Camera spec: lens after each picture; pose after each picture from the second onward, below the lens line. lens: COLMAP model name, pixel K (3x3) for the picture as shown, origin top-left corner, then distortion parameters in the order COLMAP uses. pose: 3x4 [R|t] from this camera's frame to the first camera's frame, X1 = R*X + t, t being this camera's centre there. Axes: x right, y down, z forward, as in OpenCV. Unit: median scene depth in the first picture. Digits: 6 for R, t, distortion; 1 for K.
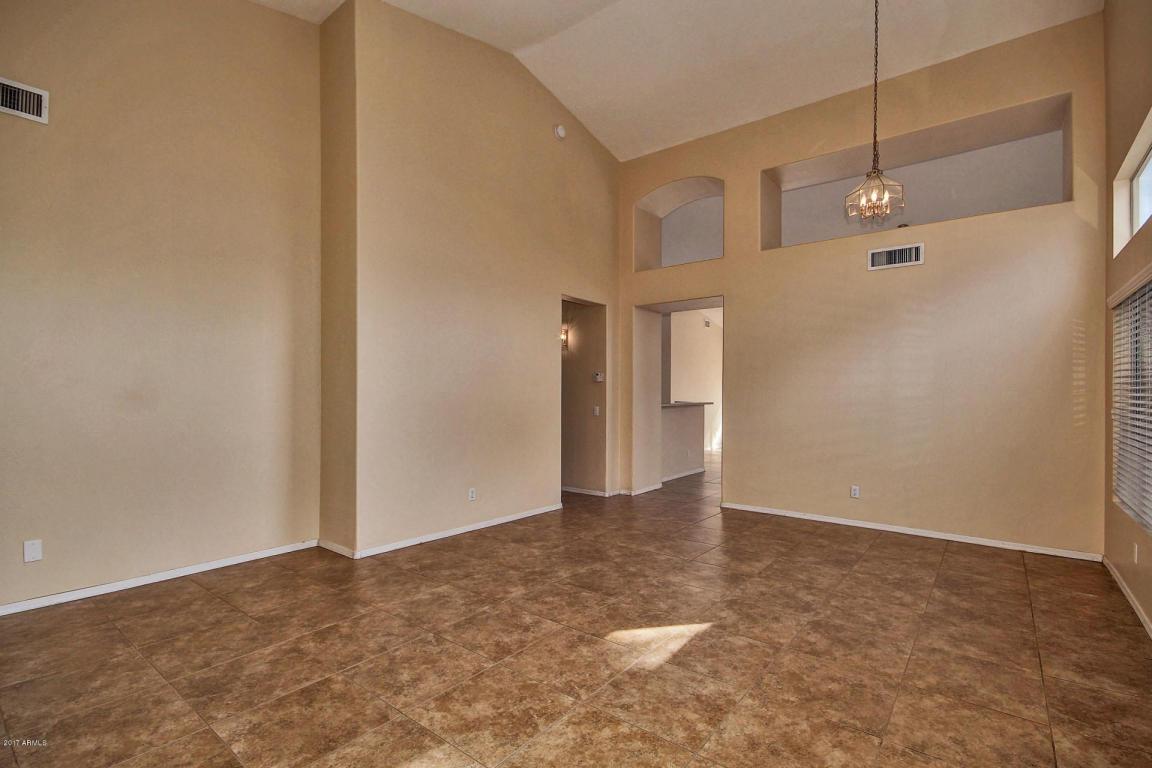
lens RADIAL K [[543.9, 0, 577.8], [0, 543.9, 393.6], [0, 0, 1]] dist [0.001815, -0.000588]
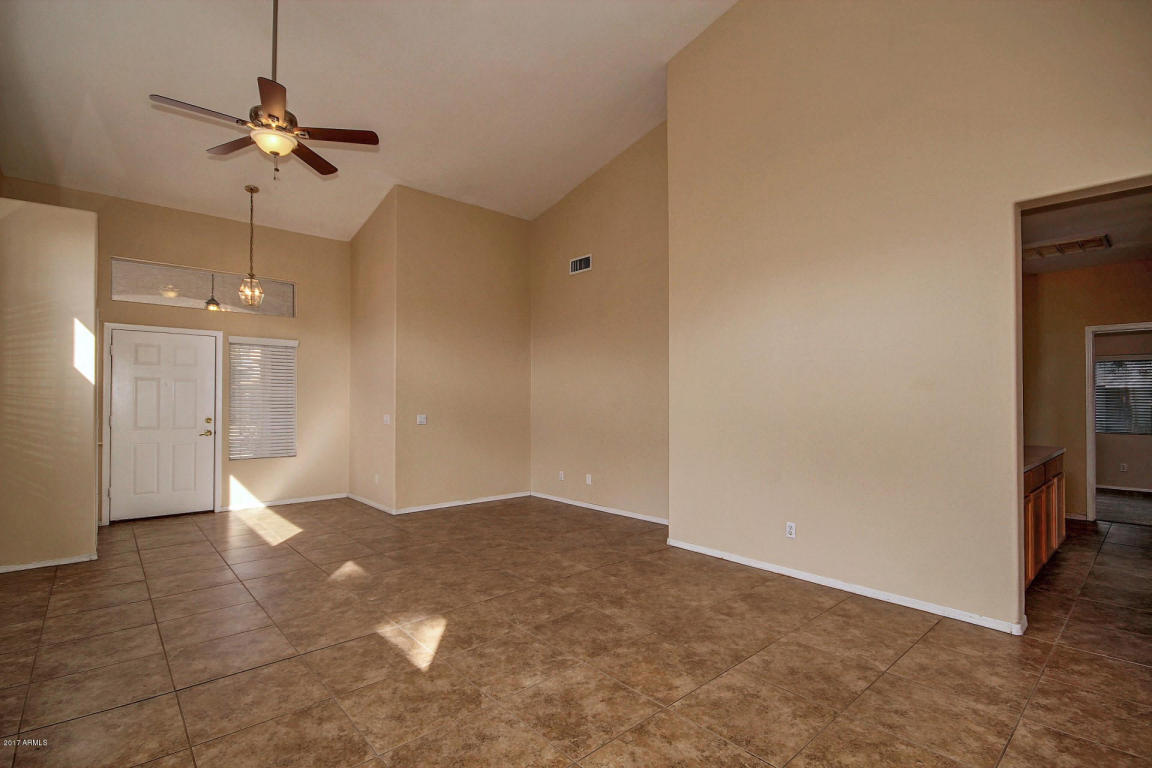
lens RADIAL K [[529.4, 0, 574.0], [0, 529.4, 397.6], [0, 0, 1]] dist [-0.000444, -0.009508]
pose [[-0.184750, -0.013809, -0.982688, 0.928657], [-0.000211, 0.999902, -0.014011, 0.005272], [0.982785, -0.002381, -0.184735, 1.250958]]
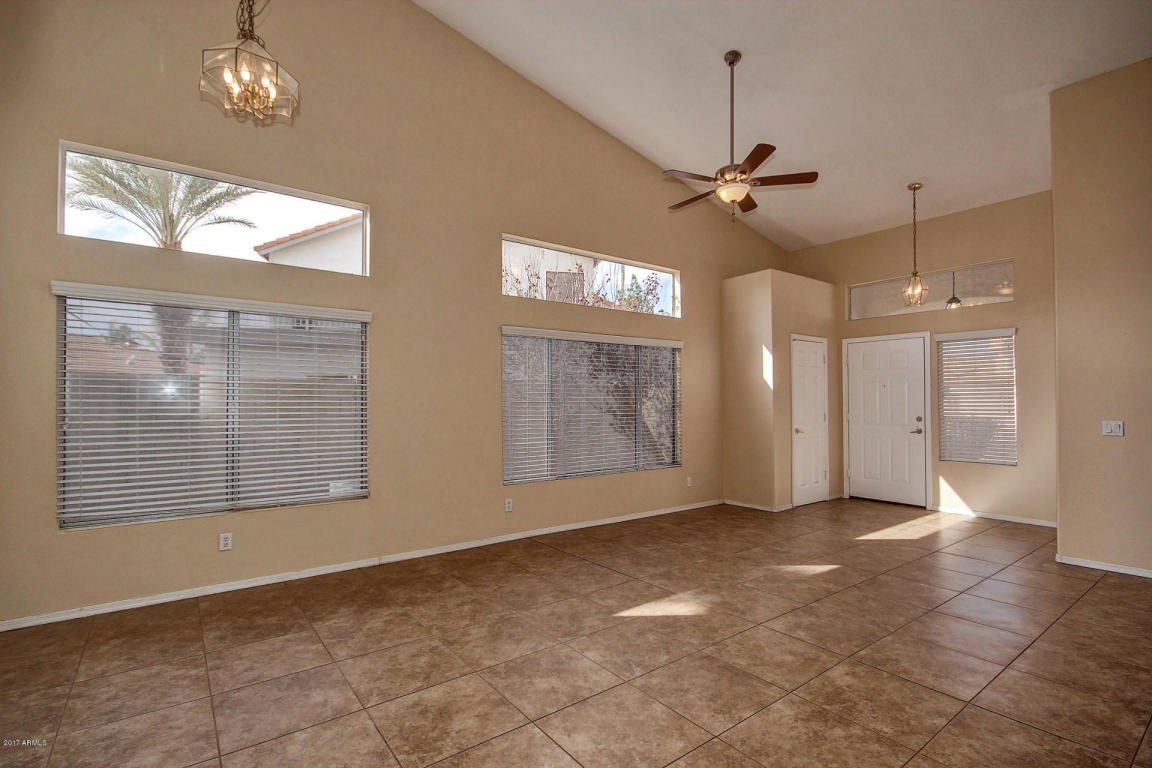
lens RADIAL K [[532.3, 0, 579.3], [0, 532.3, 395.3], [0, 0, 1]] dist [0.000919, -0.004675]
pose [[-0.966116, 0.000389, 0.258109, 0.042341], [-0.003162, 0.999906, -0.013343, 0.003056], [-0.258090, -0.013707, -0.966024, 1.838567]]
